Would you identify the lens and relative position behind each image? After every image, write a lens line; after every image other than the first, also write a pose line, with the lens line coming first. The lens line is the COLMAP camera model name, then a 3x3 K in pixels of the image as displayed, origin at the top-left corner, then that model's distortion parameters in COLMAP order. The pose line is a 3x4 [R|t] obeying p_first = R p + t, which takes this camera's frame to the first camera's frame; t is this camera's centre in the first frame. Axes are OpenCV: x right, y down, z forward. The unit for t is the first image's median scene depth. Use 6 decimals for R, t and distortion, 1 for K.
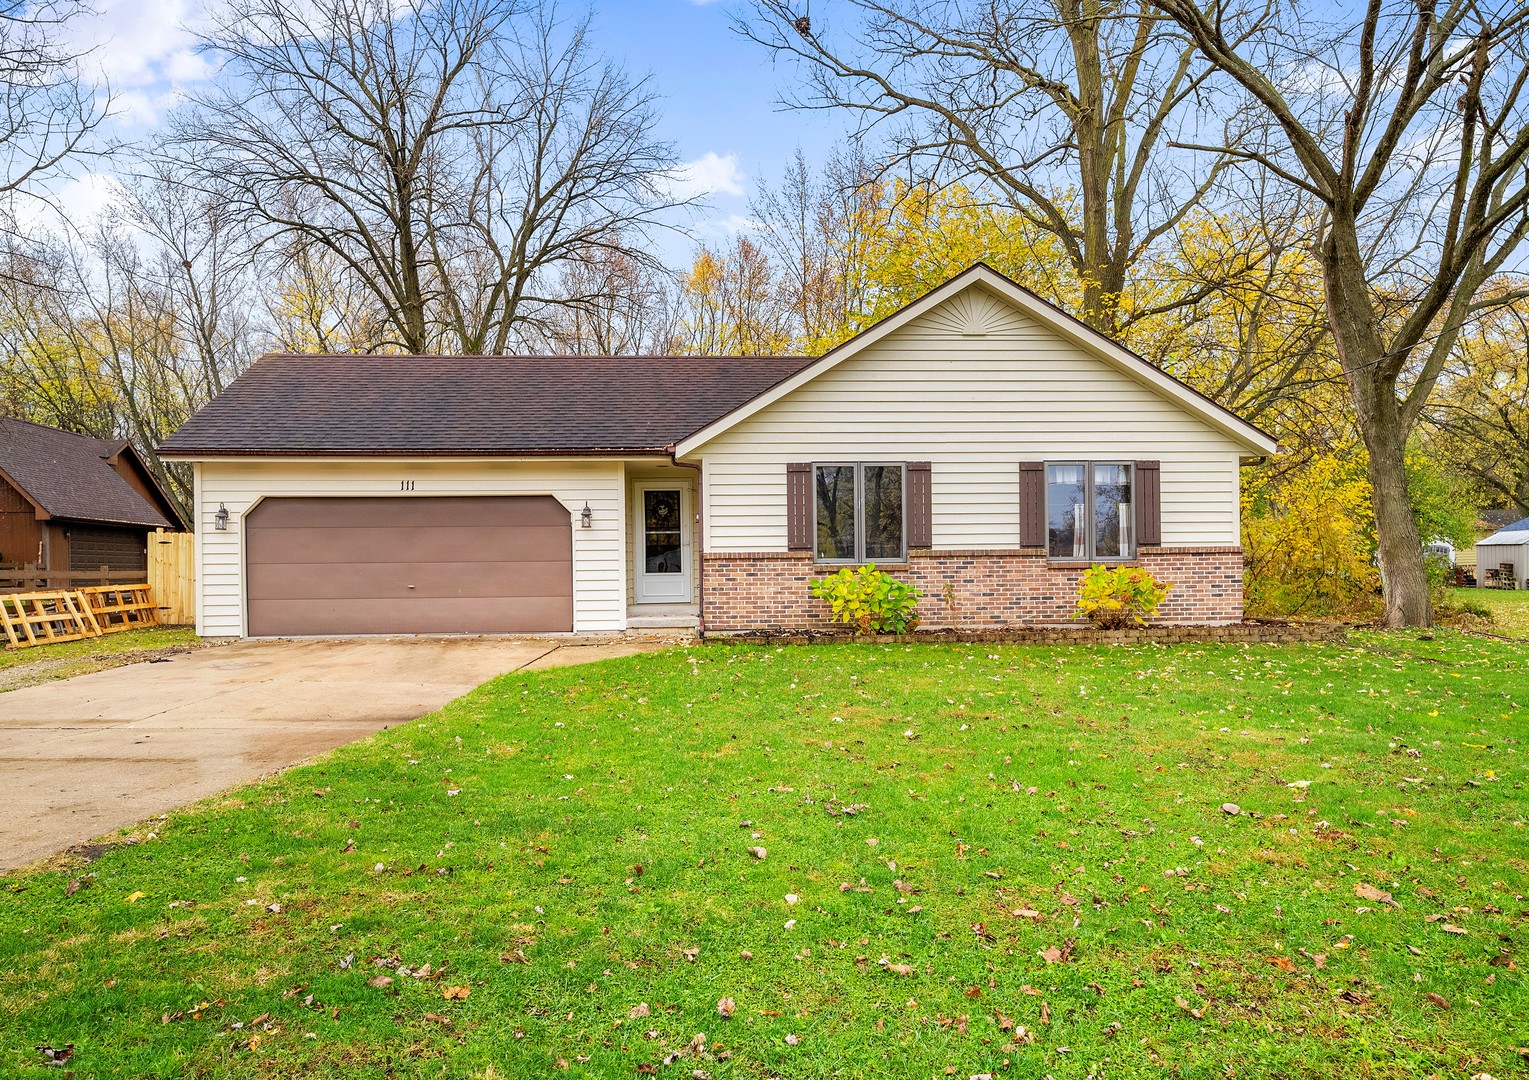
lens RADIAL K [[949.6, 0, 724.7], [0, 949.6, 570.9], [0, 0, 1]] dist [0.001299, 0.001025]
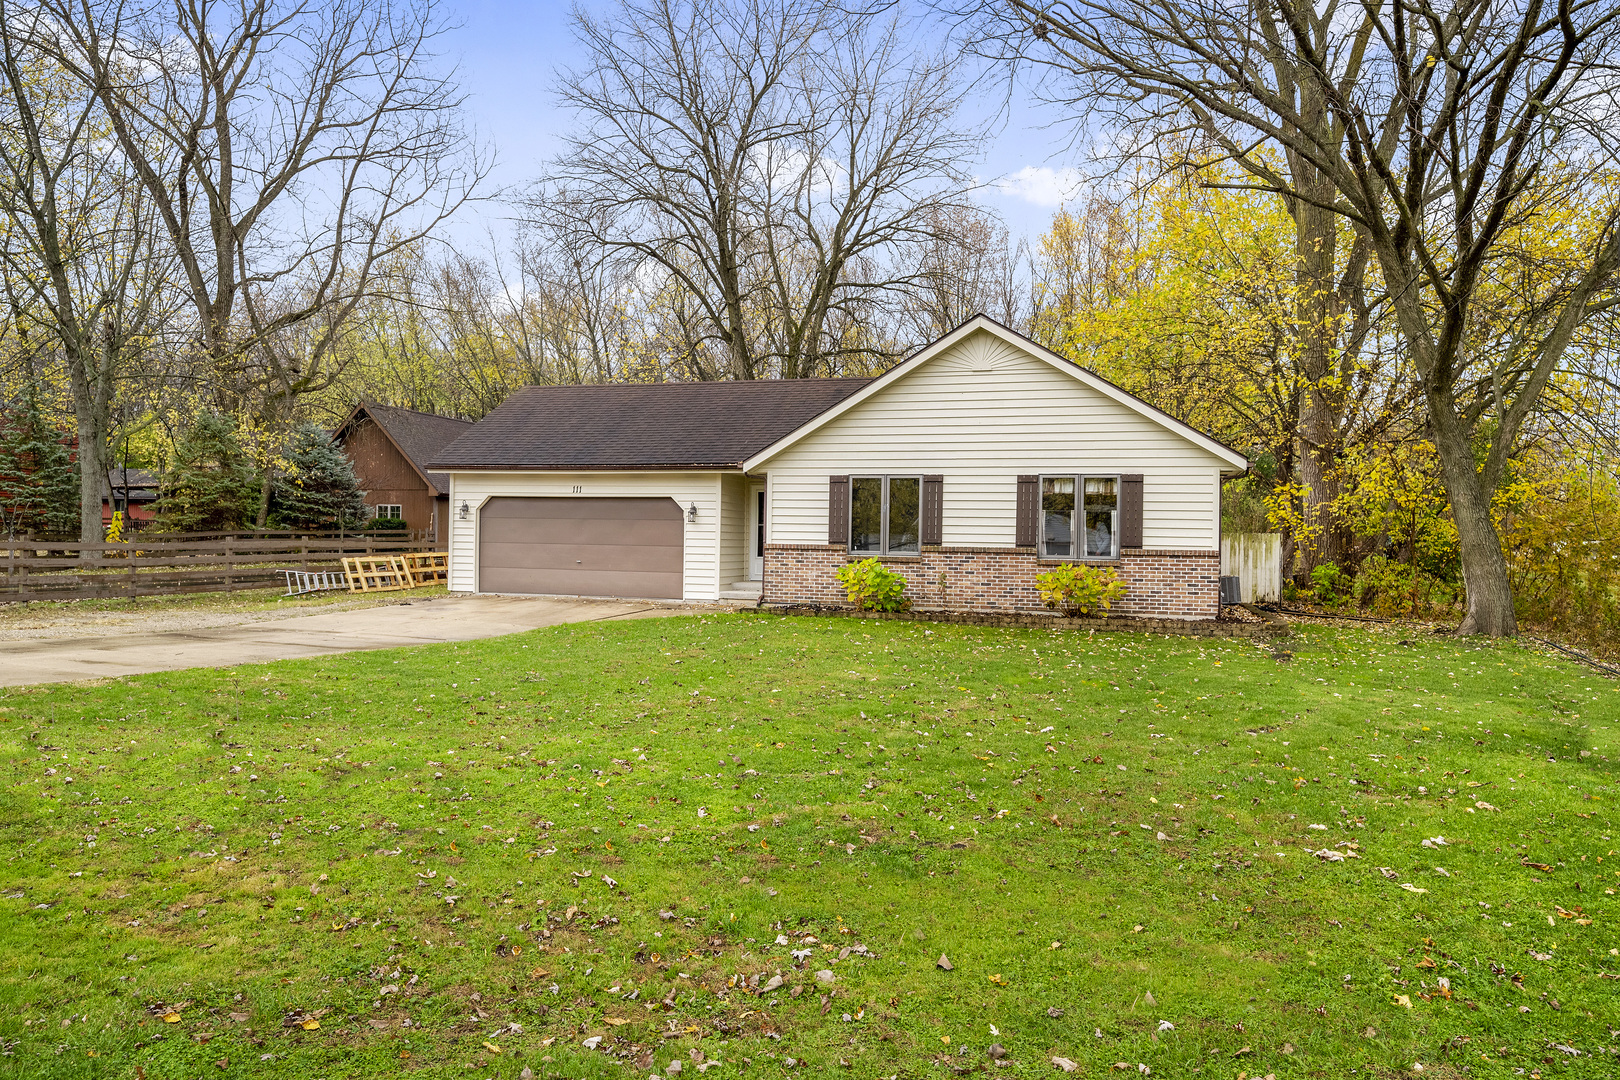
lens RADIAL K [[1087.1, 0, 809.2], [0, 1087.1, 519.4], [0, 0, 1]] dist [-0.004186, 0.000757]
pose [[0.937374, 0.020329, -0.347732, 0.542207], [-0.027660, 0.999487, -0.016132, -0.029194], [0.347226, 0.024740, 0.937455, -0.380290]]
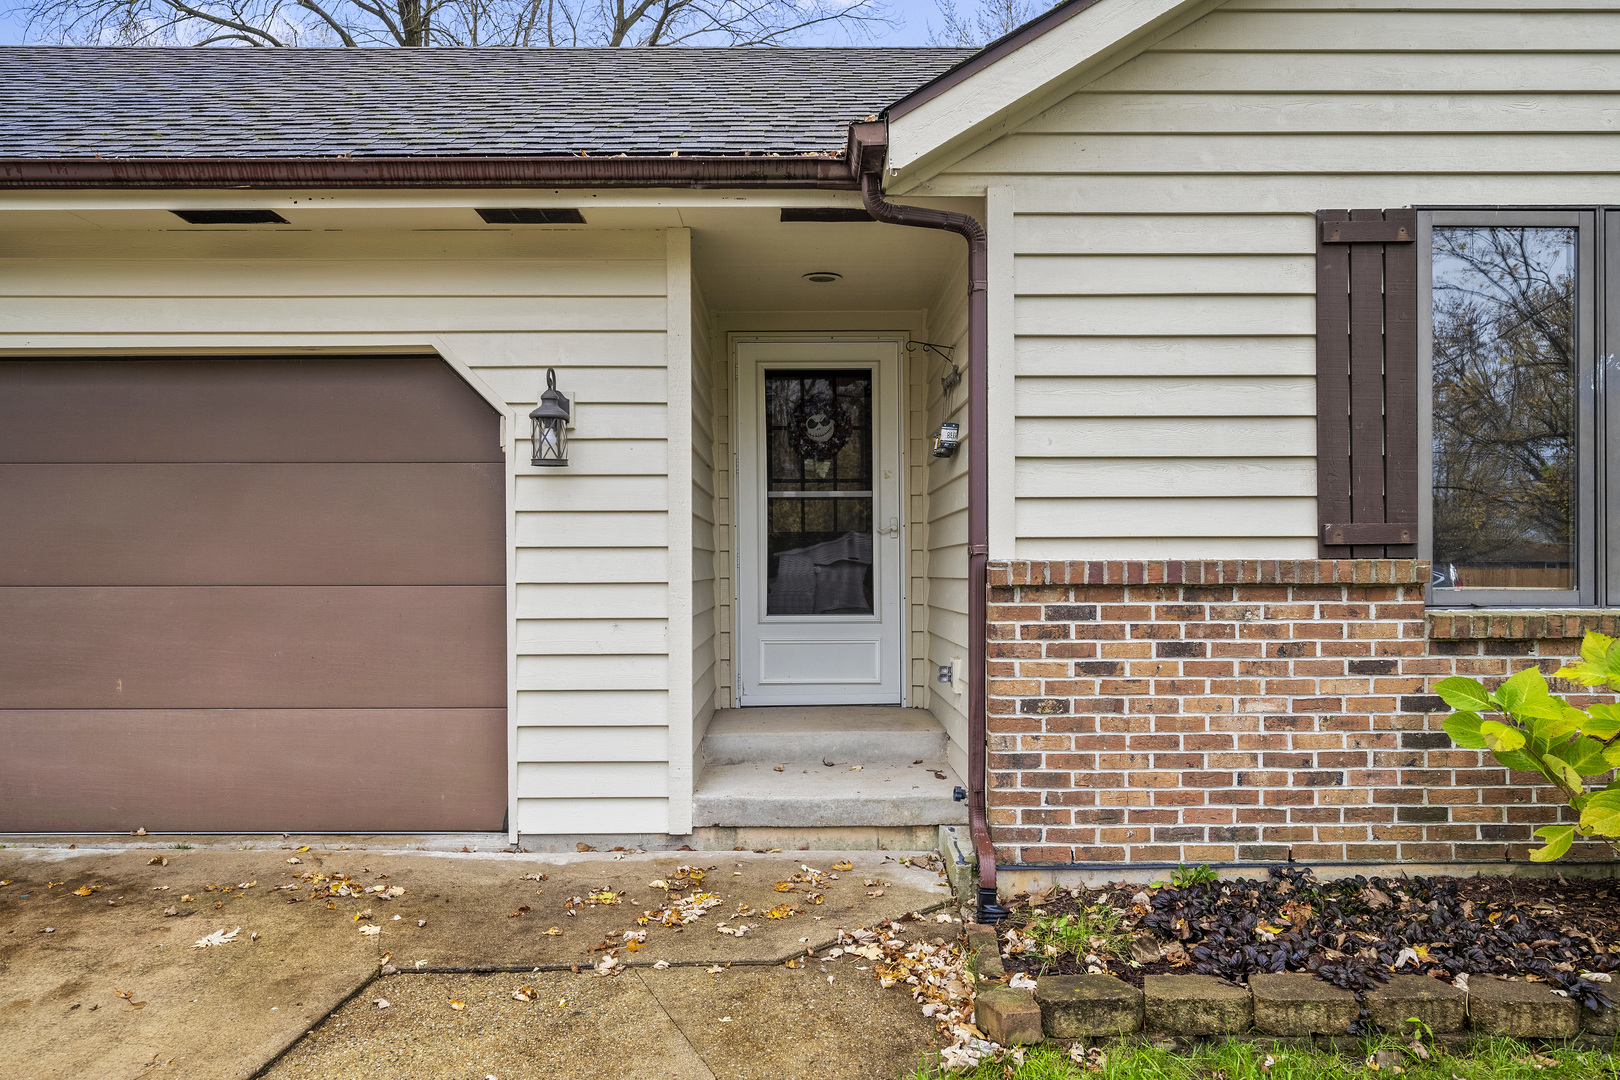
lens RADIAL K [[1087.1, 0, 809.2], [0, 1087.1, 519.4], [0, 0, 1]] dist [-0.004186, 0.000757]
pose [[0.998550, 0.005068, -0.053592, -0.053311], [-0.007208, 0.999181, -0.039823, -0.017965], [0.053346, 0.040152, 0.997769, 0.688451]]
